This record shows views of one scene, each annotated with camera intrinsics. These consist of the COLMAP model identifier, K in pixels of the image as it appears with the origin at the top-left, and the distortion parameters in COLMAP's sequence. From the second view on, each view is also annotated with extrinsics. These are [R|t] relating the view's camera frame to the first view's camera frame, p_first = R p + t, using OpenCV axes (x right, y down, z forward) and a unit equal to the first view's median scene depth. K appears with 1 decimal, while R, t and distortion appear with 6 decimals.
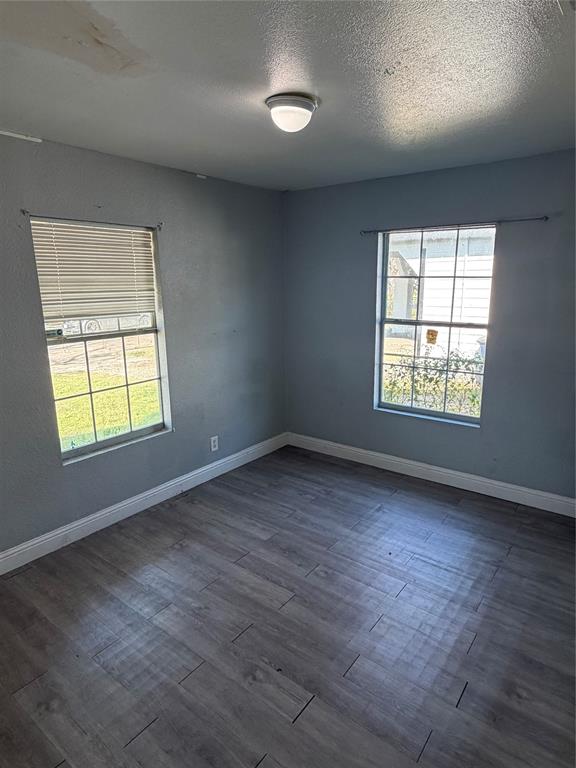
lens RADIAL K [[464.7, 0, 286.9], [0, 464.7, 385.8], [0, 0, 1]] dist [-0.008111, 0.005293]
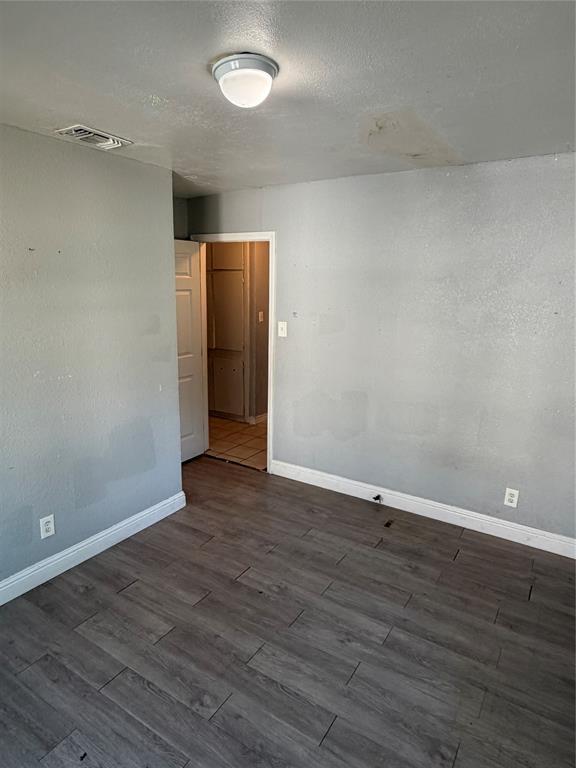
lens RADIAL K [[464.7, 0, 288.2], [0, 464.7, 383.9], [0, 0, 1]] dist [-0.008111, 0.005293]
pose [[-0.996501, 0.010427, -0.082923, 0.007216], [-0.026272, 0.902808, 0.429241, -0.396849], [0.079339, 0.429918, -0.899375, 1.642411]]
